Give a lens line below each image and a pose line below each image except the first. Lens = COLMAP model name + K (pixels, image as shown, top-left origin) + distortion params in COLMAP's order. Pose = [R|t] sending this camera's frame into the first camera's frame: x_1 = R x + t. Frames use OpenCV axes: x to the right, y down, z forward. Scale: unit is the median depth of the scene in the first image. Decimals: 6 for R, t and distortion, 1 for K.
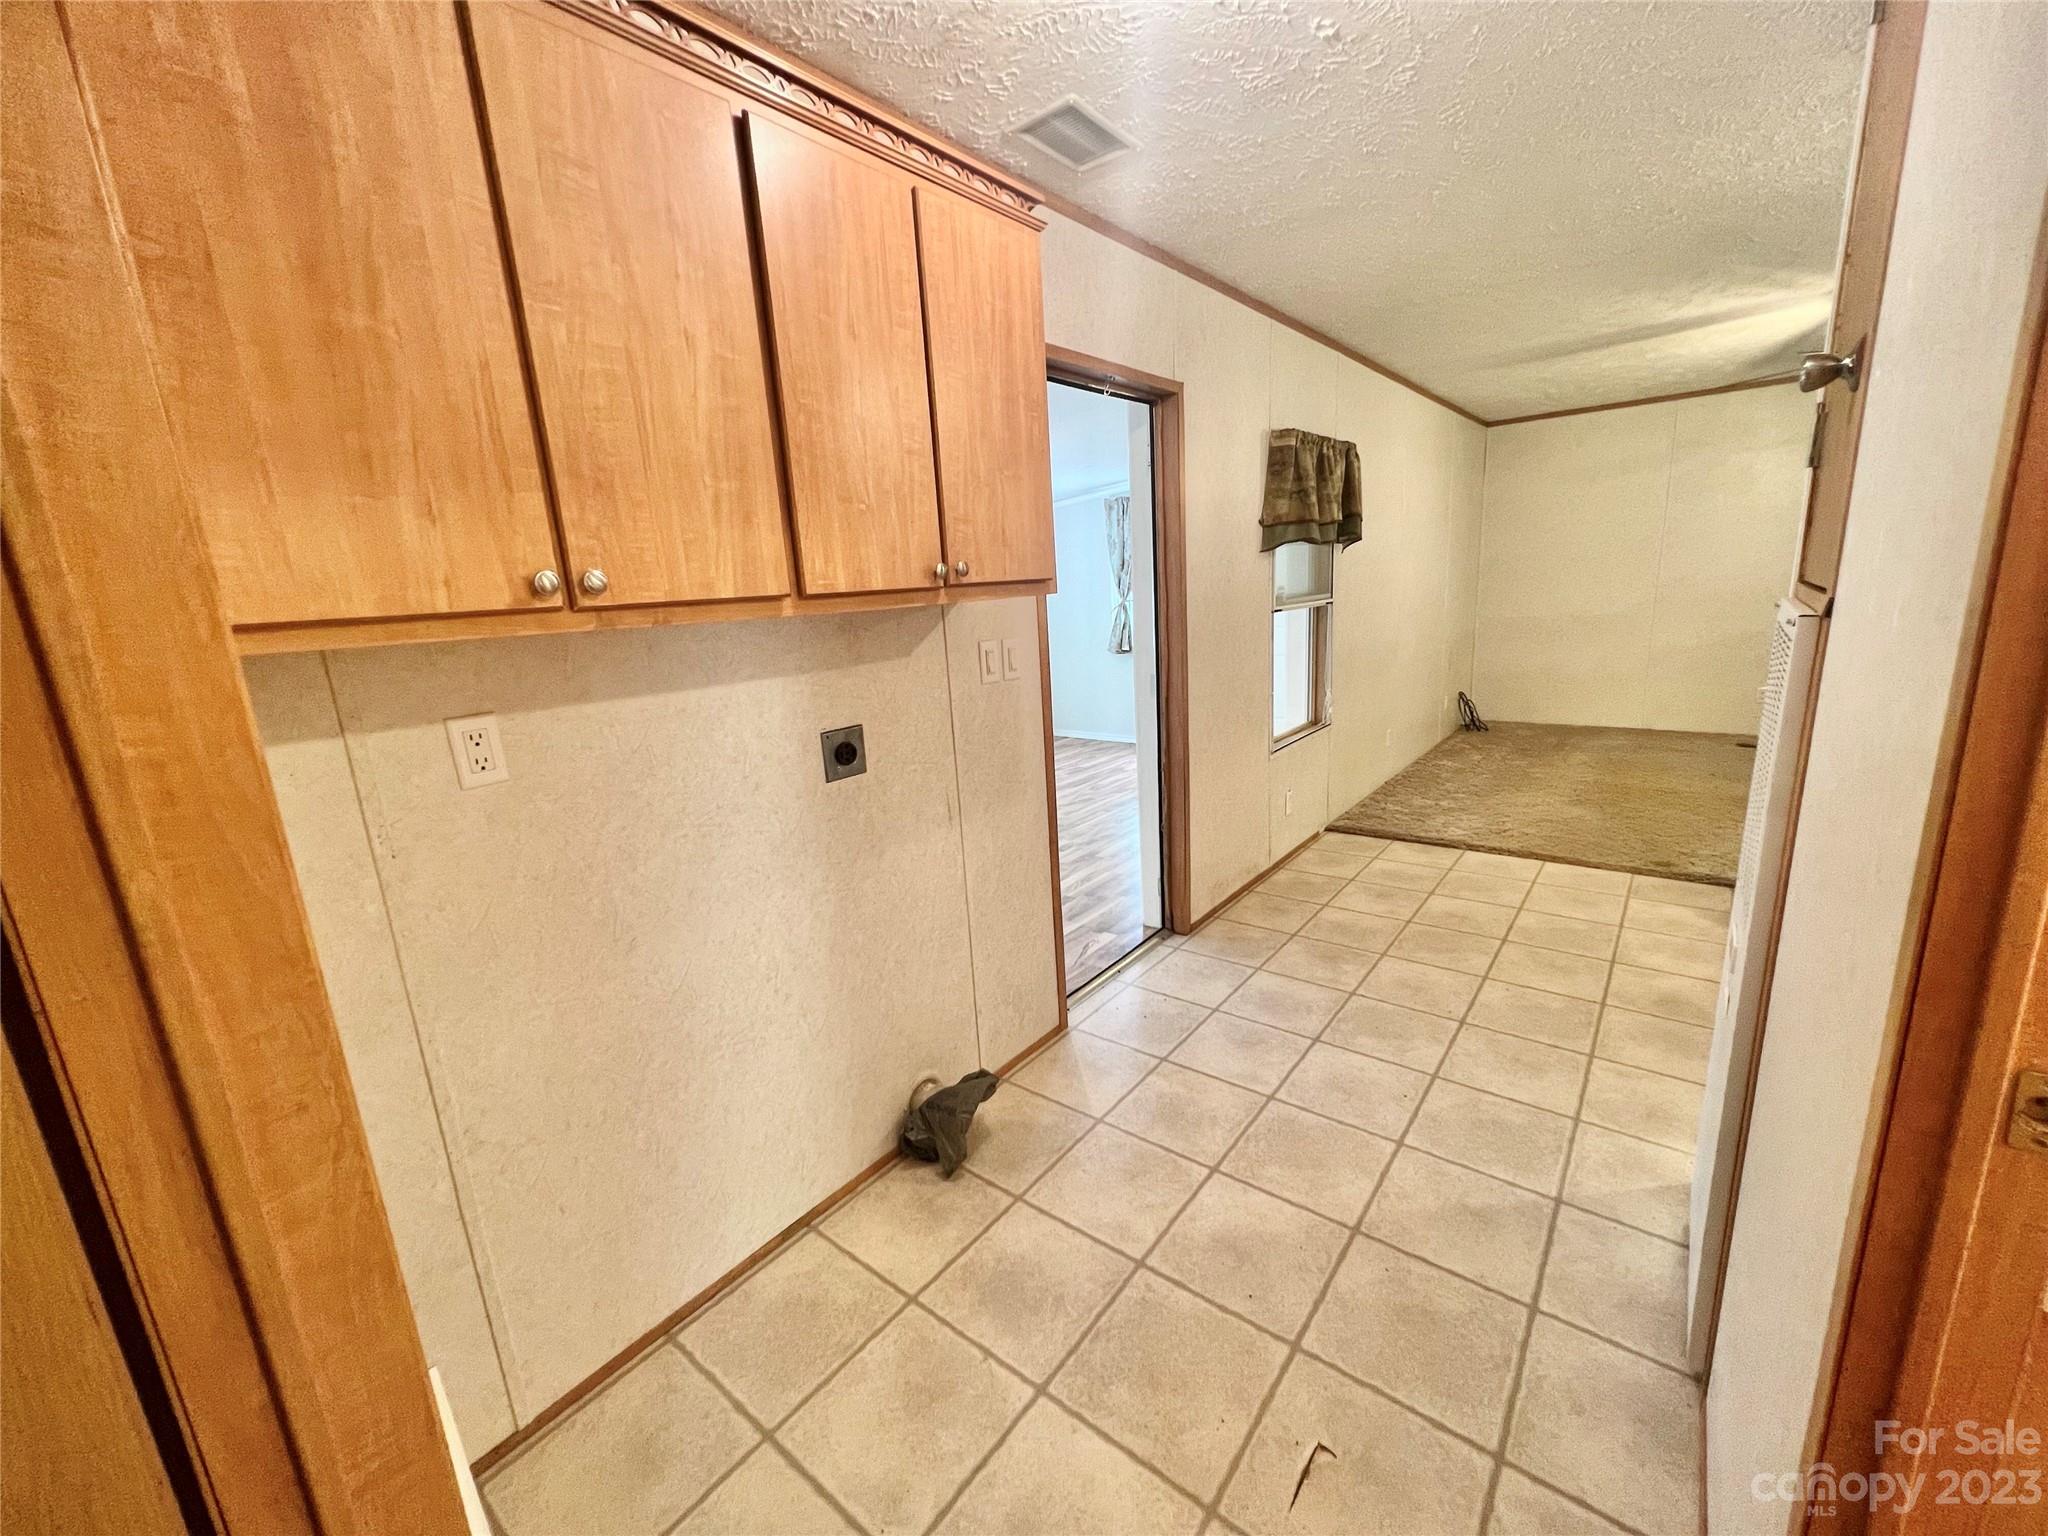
lens RADIAL K [[821.9, 0, 1024.0], [0, 821.9, 768.0], [0, 0, 1]] dist [-0.000578, 0.000091]
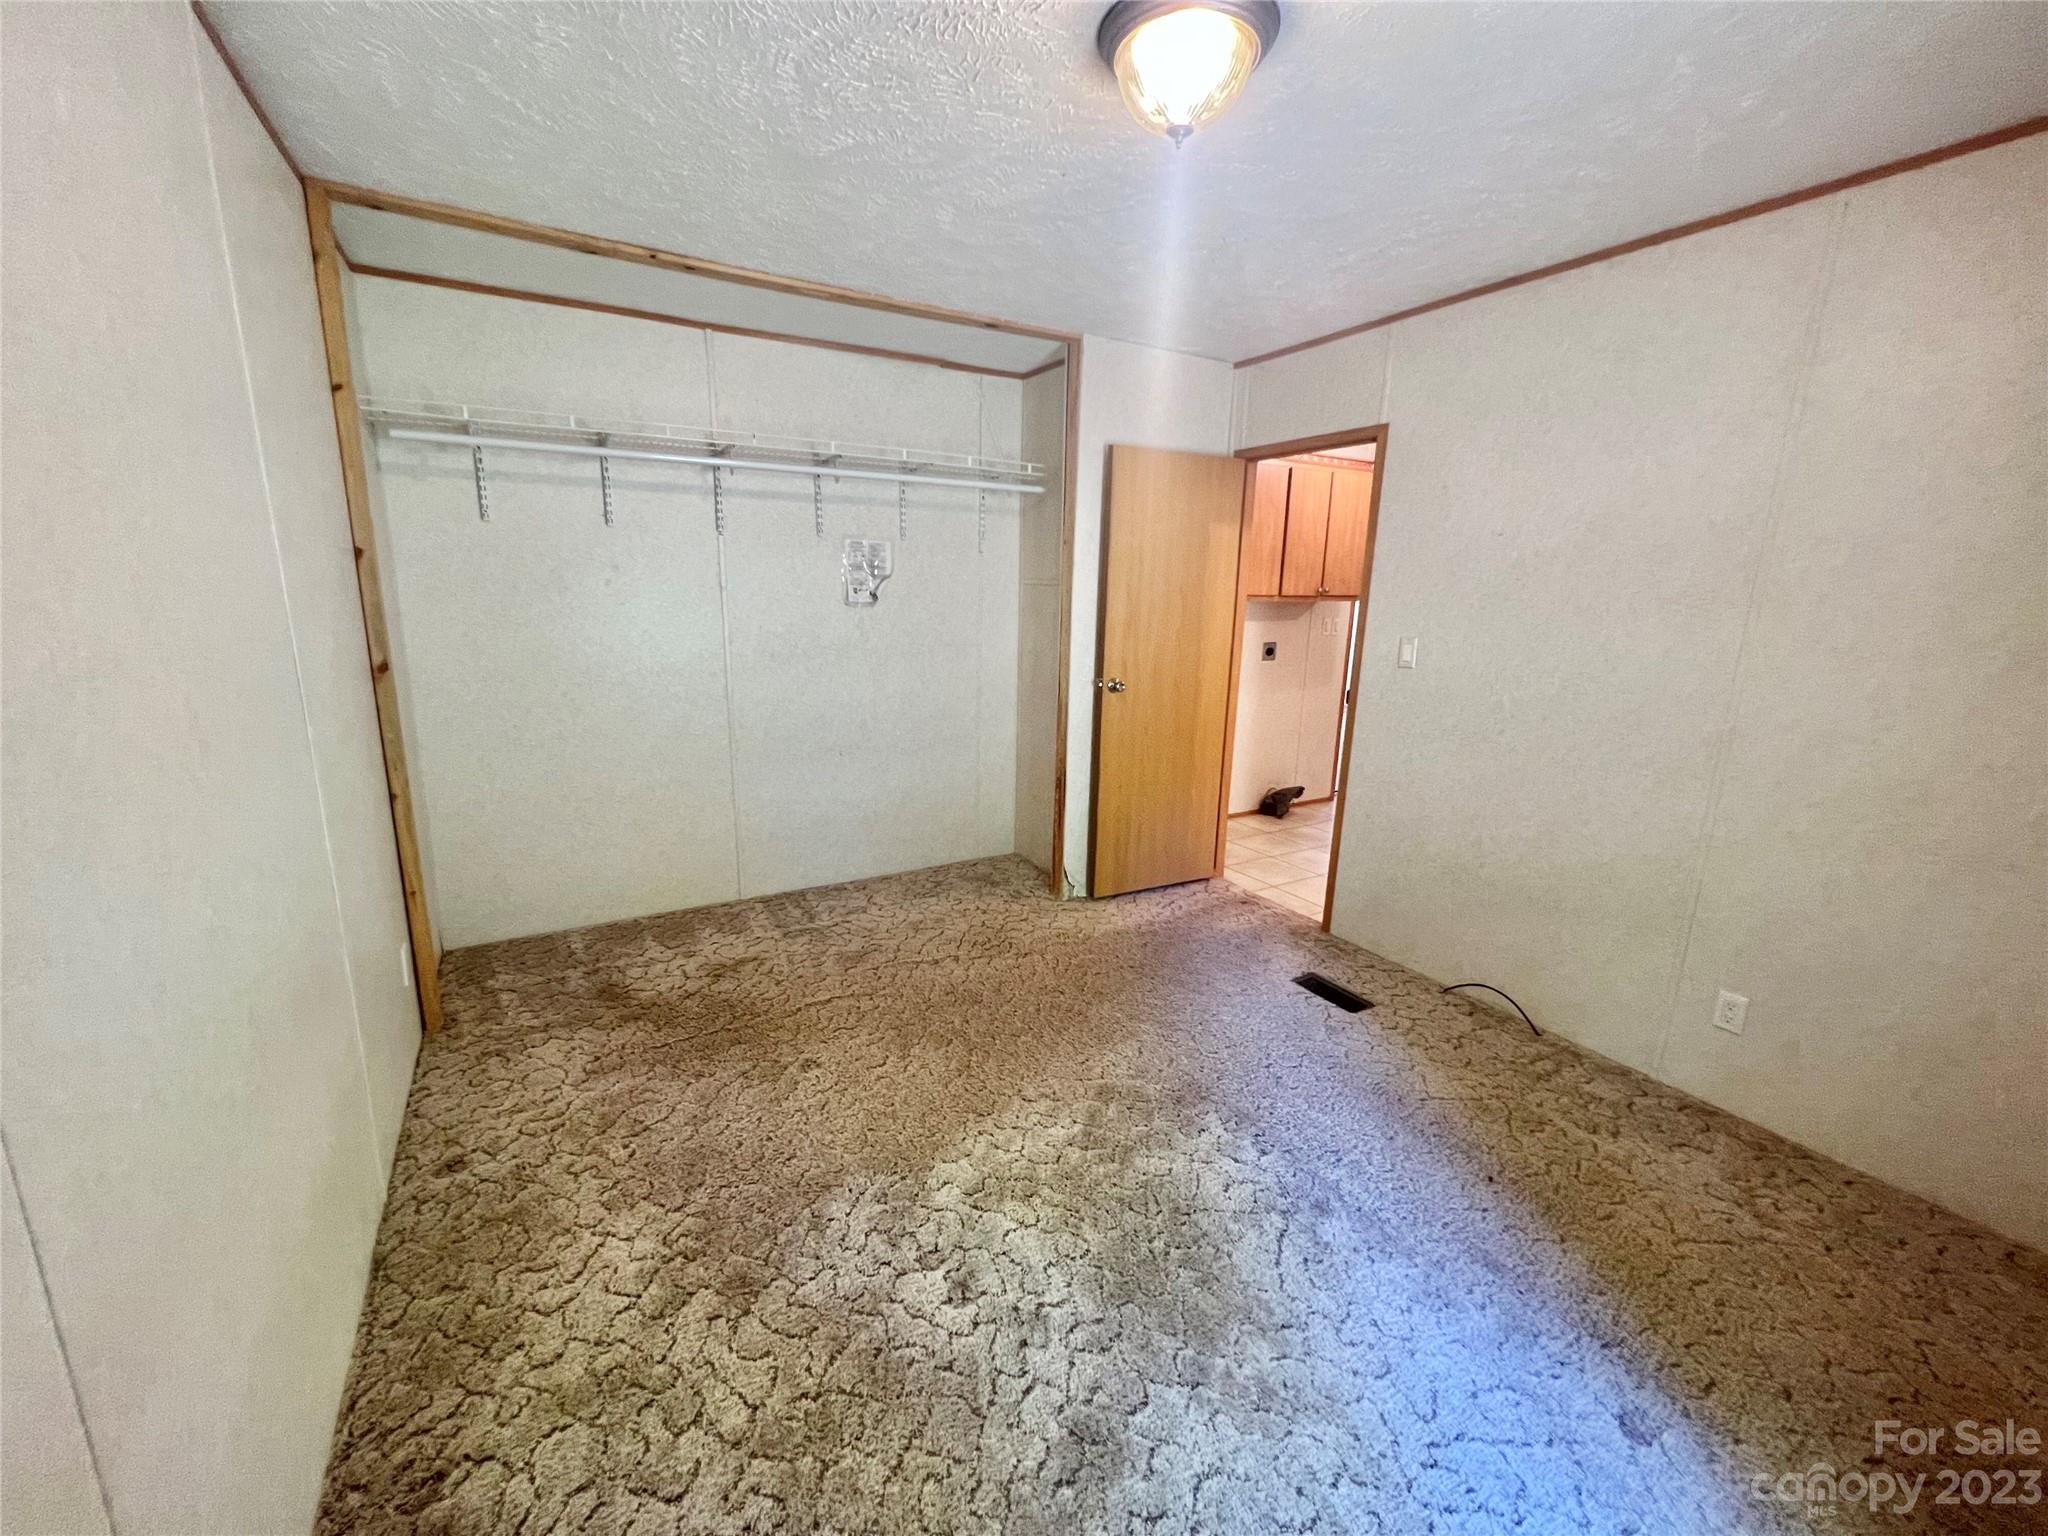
lens RADIAL K [[821.9, 0, 1024.0], [0, 821.9, 768.0], [0, 0, 1]] dist [-0.000578, 0.000091]
pose [[0.927908, 0.159123, -0.337144, 0.007560], [-0.156919, 0.987027, 0.033967, 0.247658], [0.338175, 0.021386, 0.940840, -1.153651]]
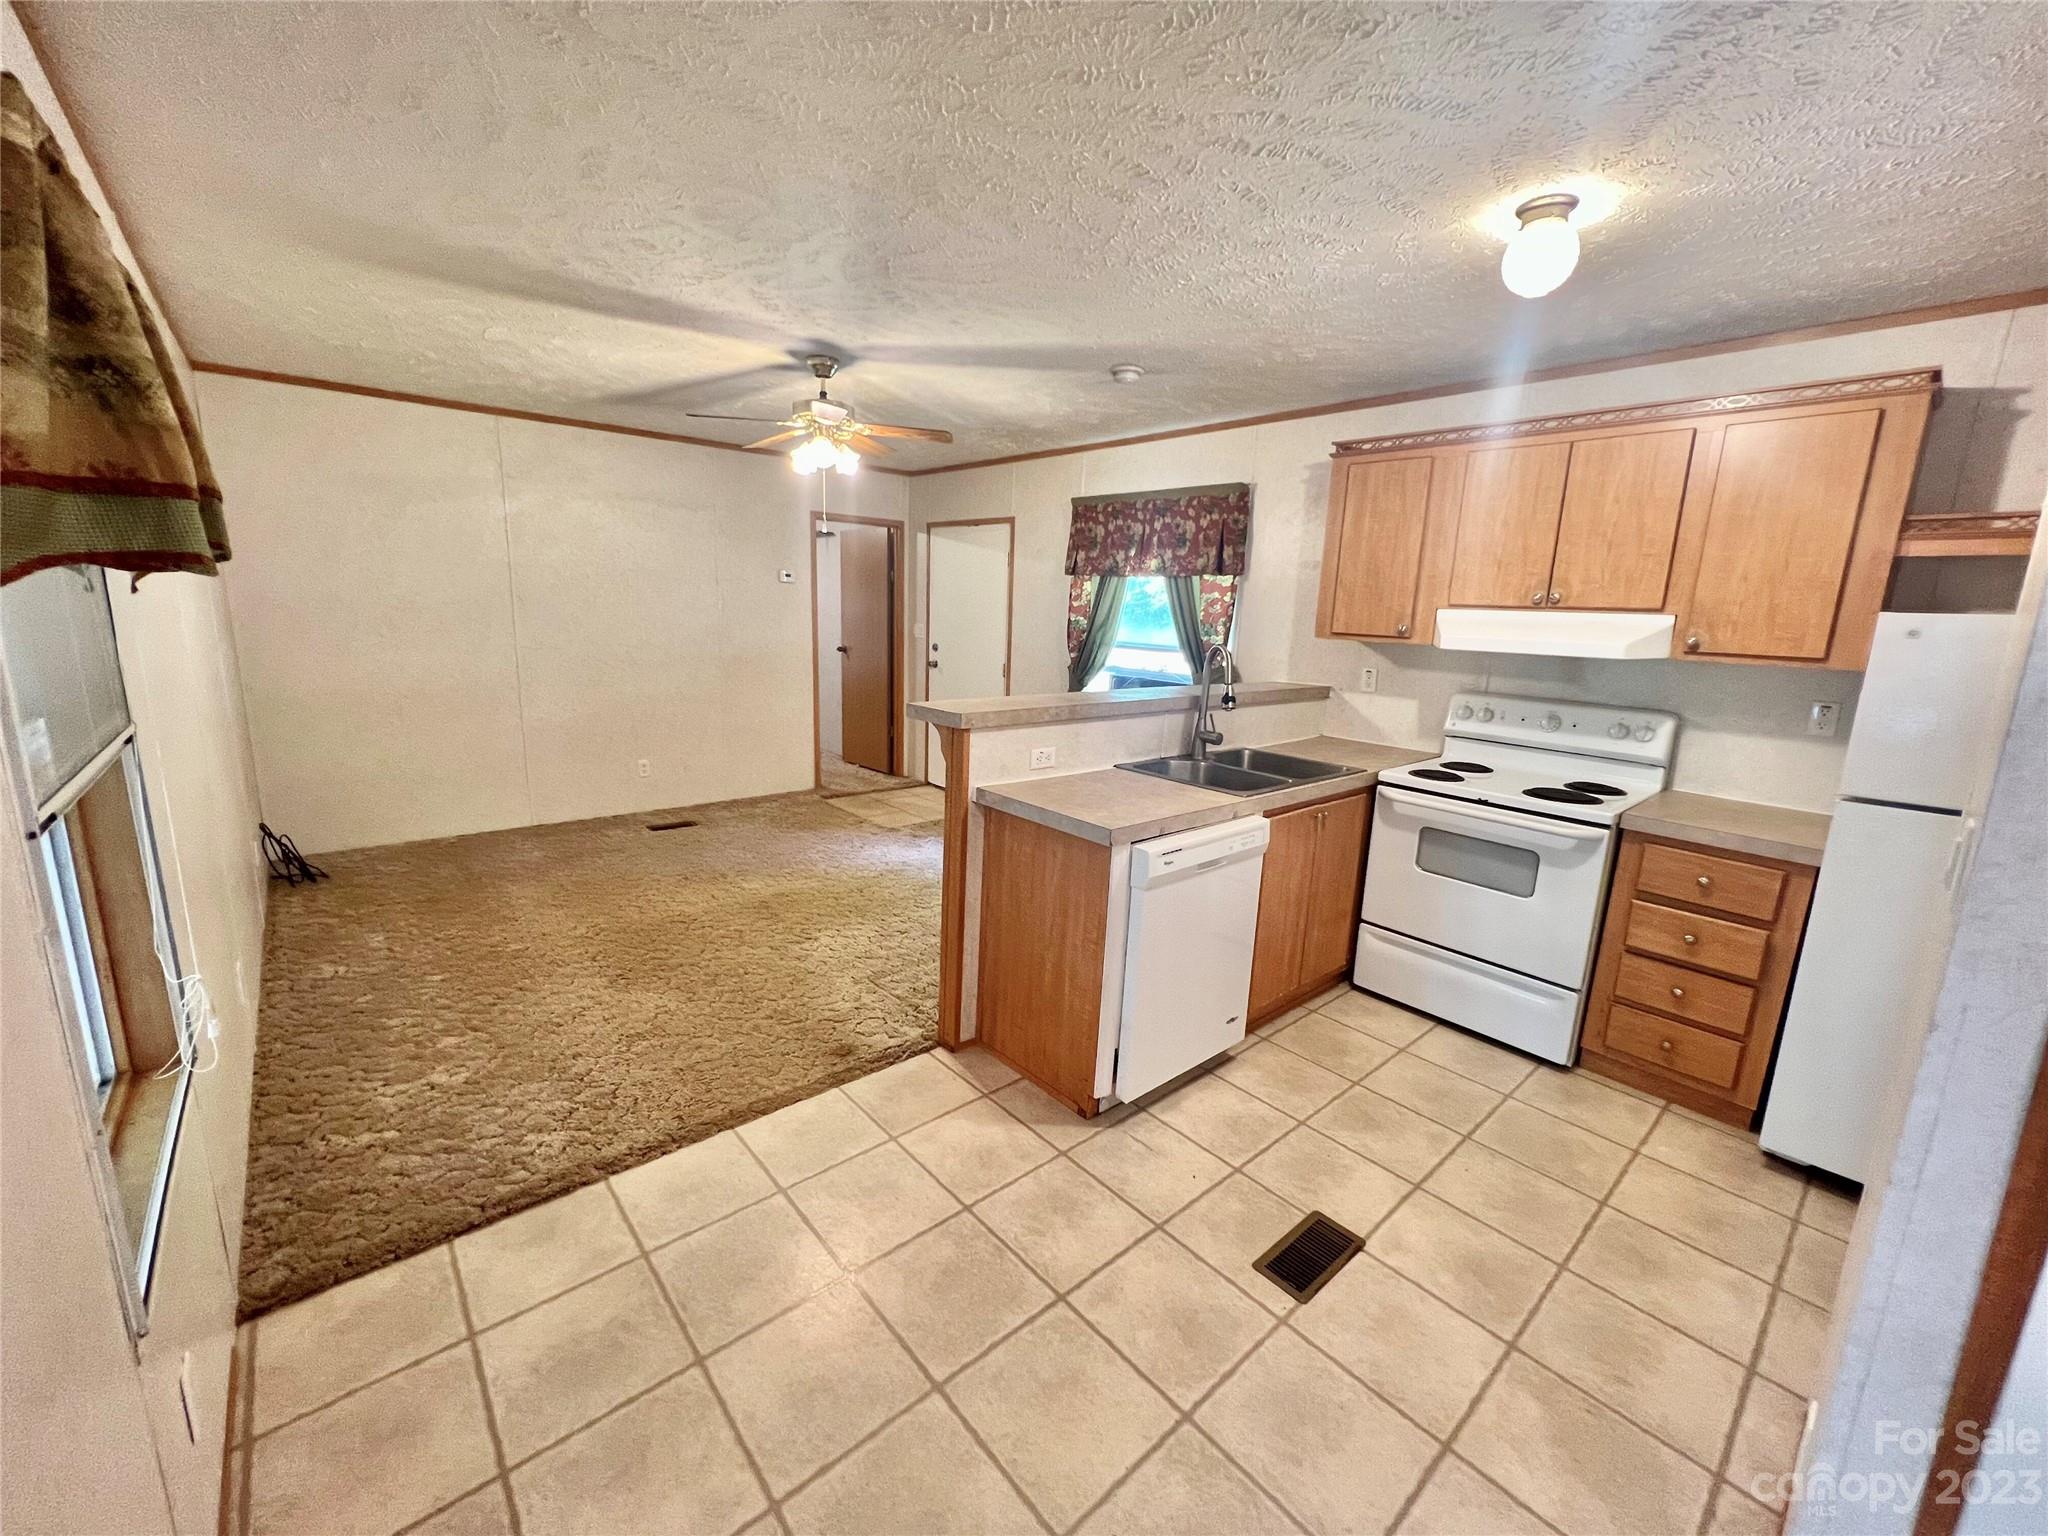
lens RADIAL K [[821.0, 0, 1018.6], [0, 821.0, 770.2], [0, 0, 1]] dist [-0.000291, -0.000034]
pose [[0.179431, -0.139353, 0.973851, 0.127297], [0.174248, 0.978767, 0.107952, -0.192339], [-0.968216, 0.150322, 0.199903, 0.692388]]
